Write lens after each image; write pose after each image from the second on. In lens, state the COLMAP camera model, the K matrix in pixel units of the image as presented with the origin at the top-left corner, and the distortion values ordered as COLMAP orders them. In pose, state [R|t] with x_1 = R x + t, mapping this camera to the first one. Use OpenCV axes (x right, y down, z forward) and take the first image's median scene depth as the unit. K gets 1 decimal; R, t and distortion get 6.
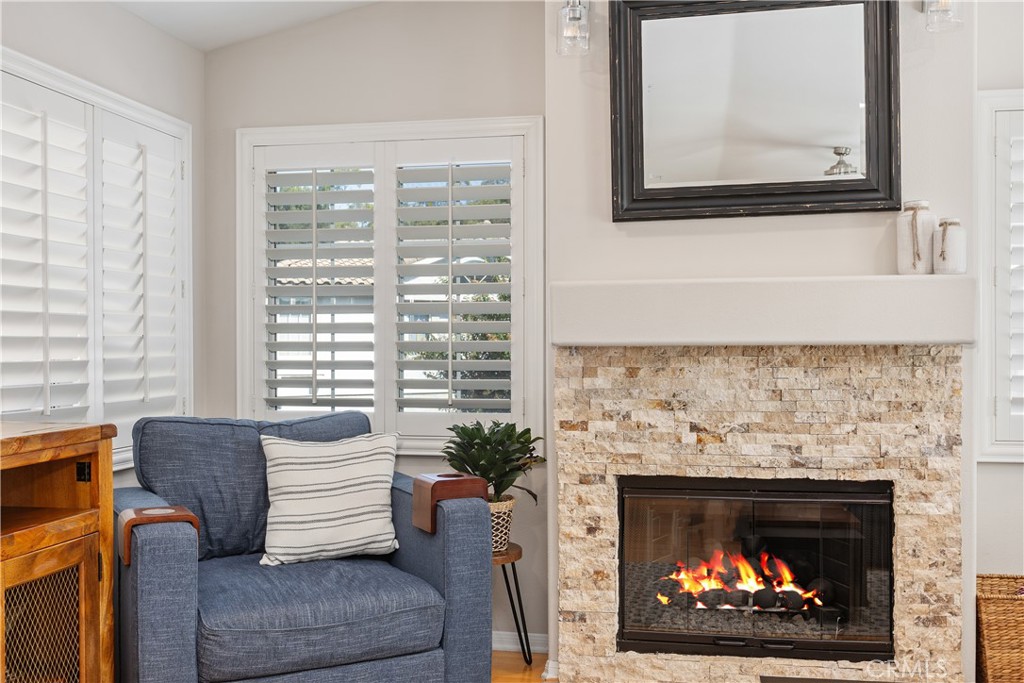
lens RADIAL K [[996.2, 0, 514.2], [0, 996.2, 348.8], [0, 0, 1]] dist [-0.014318, 0.000000]
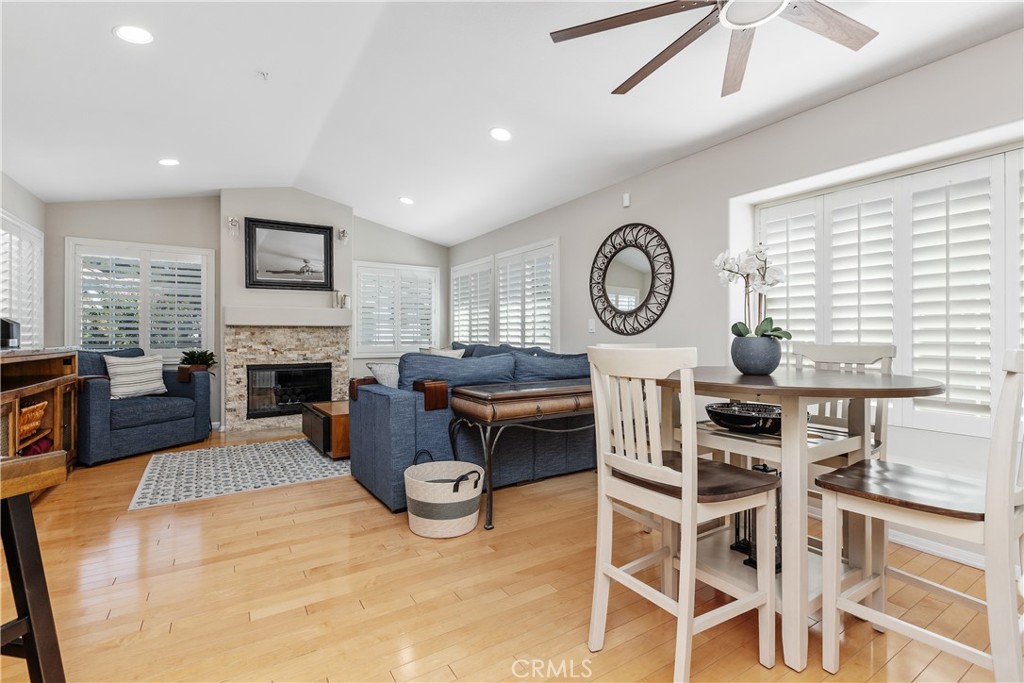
lens RADIAL K [[456.2, 0, 510.4], [0, 456.2, 335.0], [0, 0, 1]] dist [0.003130, -0.001325]
pose [[0.722351, 0.005107, 0.691507, -0.321182], [0.001881, 0.999955, -0.009349, 0.044972], [-0.691524, 0.008054, 0.722309, -0.710280]]
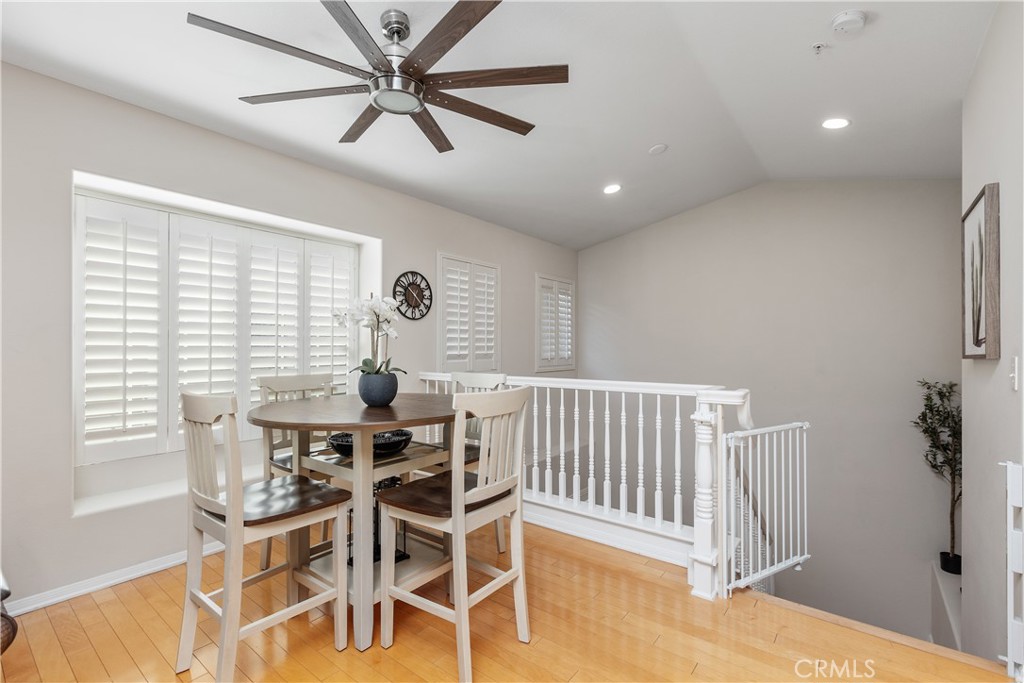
lens RADIAL K [[456.2, 0, 515.4], [0, 456.2, 346.6], [0, 0, 1]] dist [0.003130, -0.001325]
pose [[-0.896564, -0.003305, 0.442902, -0.197773], [-0.000640, 0.999981, 0.006165, 0.002891], [-0.442914, 0.005244, -0.896549, -0.045761]]
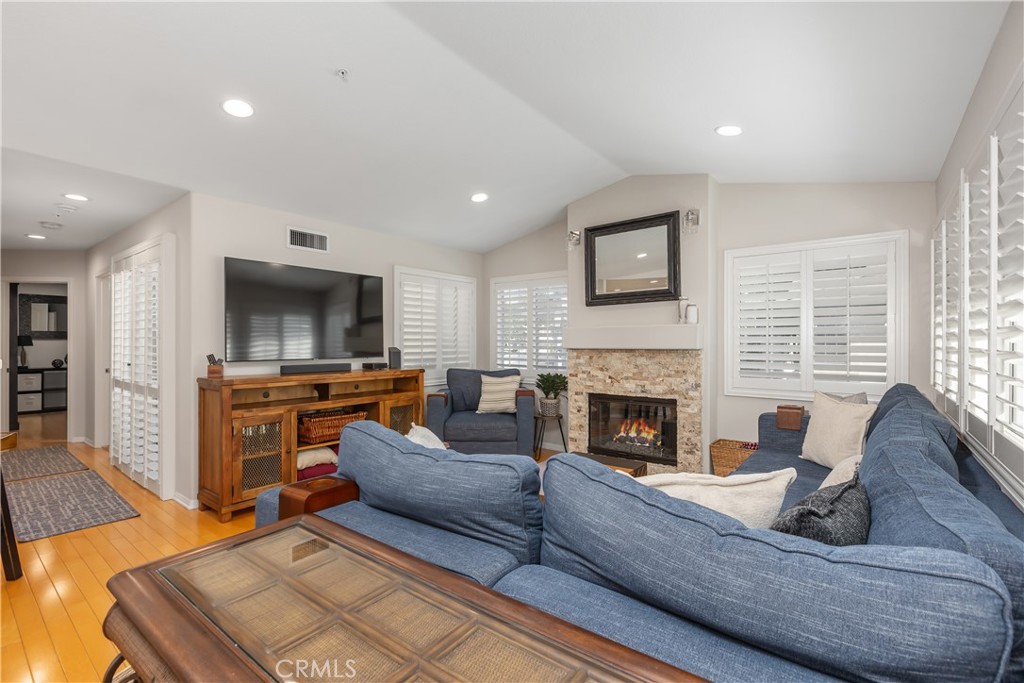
lens RADIAL K [[456.2, 0, 513.5], [0, 456.2, 341.1], [0, 0, 1]] dist [0.003130, -0.001325]
pose [[0.892928, 0.001226, -0.450198, 0.532452], [-0.004939, 0.999963, -0.007071, -0.015158], [0.450172, 0.008537, 0.892901, -0.311559]]
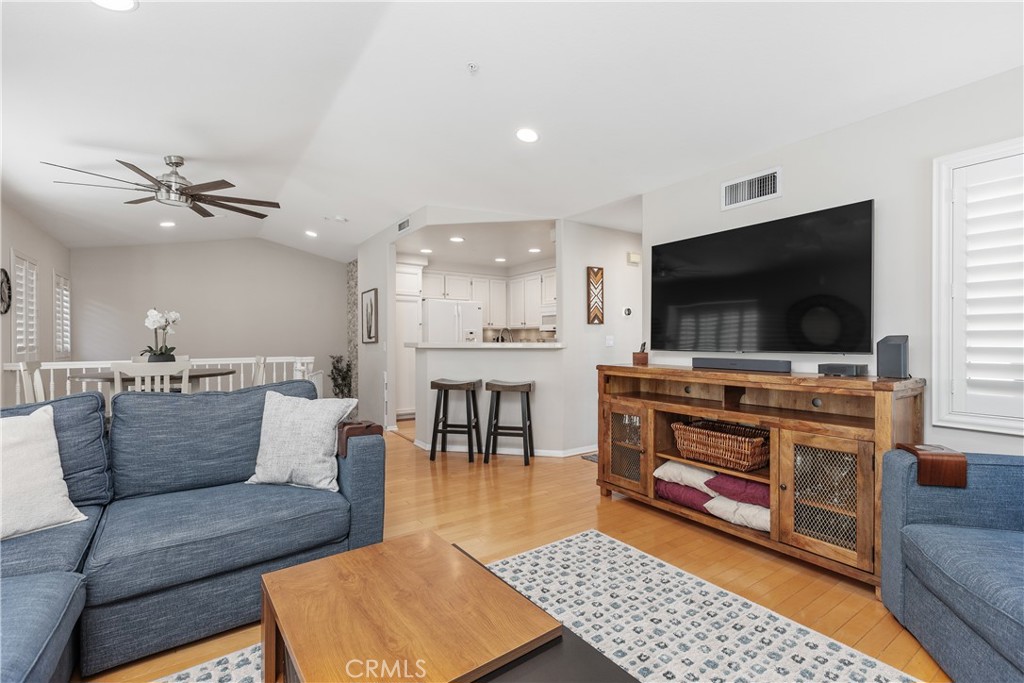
lens RADIAL K [[456.2, 0, 517.2], [0, 456.2, 340.9], [0, 0, 1]] dist [0.003130, -0.001325]
pose [[-0.691645, 0.001981, -0.722235, 0.450074], [-0.003270, 0.999977, 0.005875, 0.001870], [0.722230, 0.006425, -0.691623, 0.849255]]
